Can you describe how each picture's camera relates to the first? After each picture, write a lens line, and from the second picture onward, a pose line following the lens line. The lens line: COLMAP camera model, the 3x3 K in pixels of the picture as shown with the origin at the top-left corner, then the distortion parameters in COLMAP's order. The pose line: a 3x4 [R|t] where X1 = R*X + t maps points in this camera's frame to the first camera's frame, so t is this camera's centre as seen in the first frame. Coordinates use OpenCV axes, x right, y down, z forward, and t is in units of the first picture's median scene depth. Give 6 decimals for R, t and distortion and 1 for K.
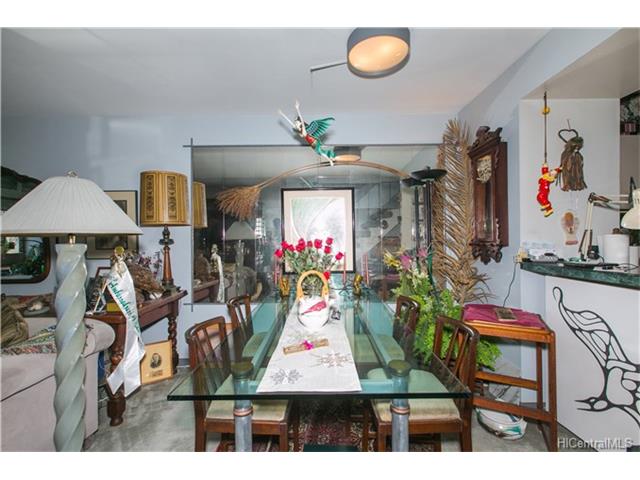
lens RADIAL K [[288.2, 0, 318.6], [0, 288.2, 241.1], [0, 0, 1]] dist [0.008472, 0.000512]
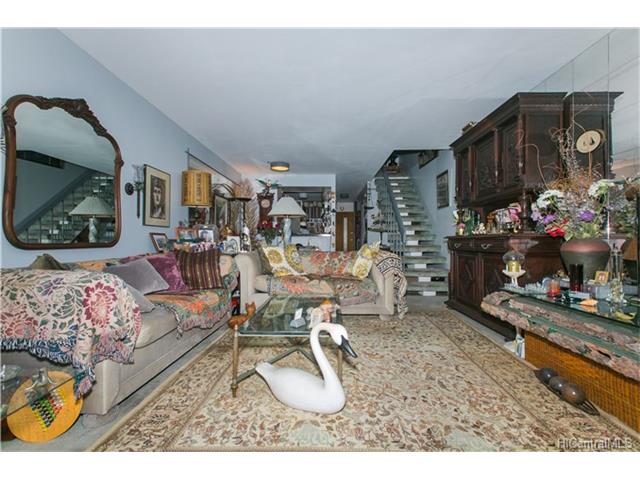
lens RADIAL K [[293.8, 0, 320.1], [0, 293.8, 239.3], [0, 0, 1]] dist [0.001017, 0.000097]
pose [[0.012739, 0.018004, 0.999757, -2.527261], [0.003905, 0.999829, -0.018055, 0.182417], [-0.999911, 0.004134, 0.012667, 0.414208]]
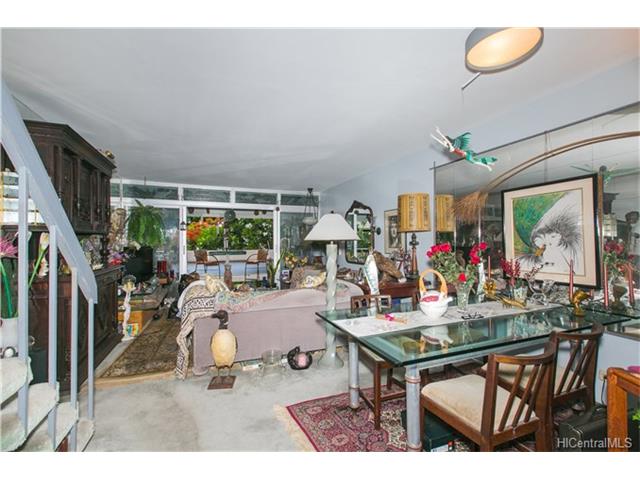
lens RADIAL K [[288.2, 0, 321.5], [0, 288.2, 240.1], [0, 0, 1]] dist [0.008472, 0.000512]
pose [[0.385107, 0.002239, -0.922869, 0.703949], [-0.008952, 0.999959, -0.001309, -0.009210], [0.922829, 0.008766, 0.385111, 0.080751]]
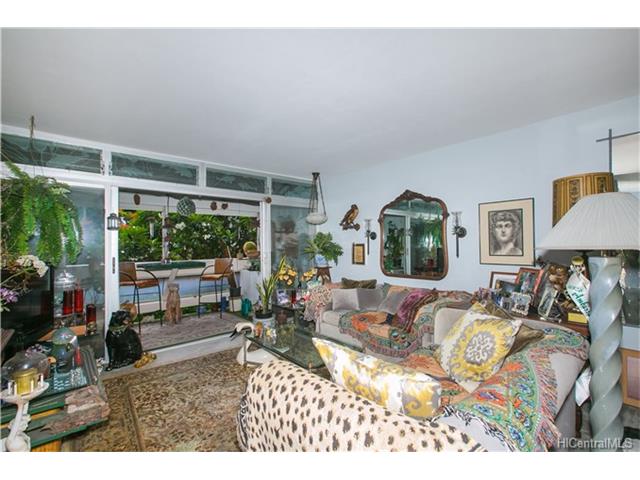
lens RADIAL K [[288.2, 0, 327.0], [0, 288.2, 241.4], [0, 0, 1]] dist [0.008472, 0.000512]
pose [[0.670280, -0.005052, -0.742091, -0.481526], [-0.000807, 0.999971, -0.007537, -0.022674], [0.742108, 0.005651, 0.670257, -0.261463]]
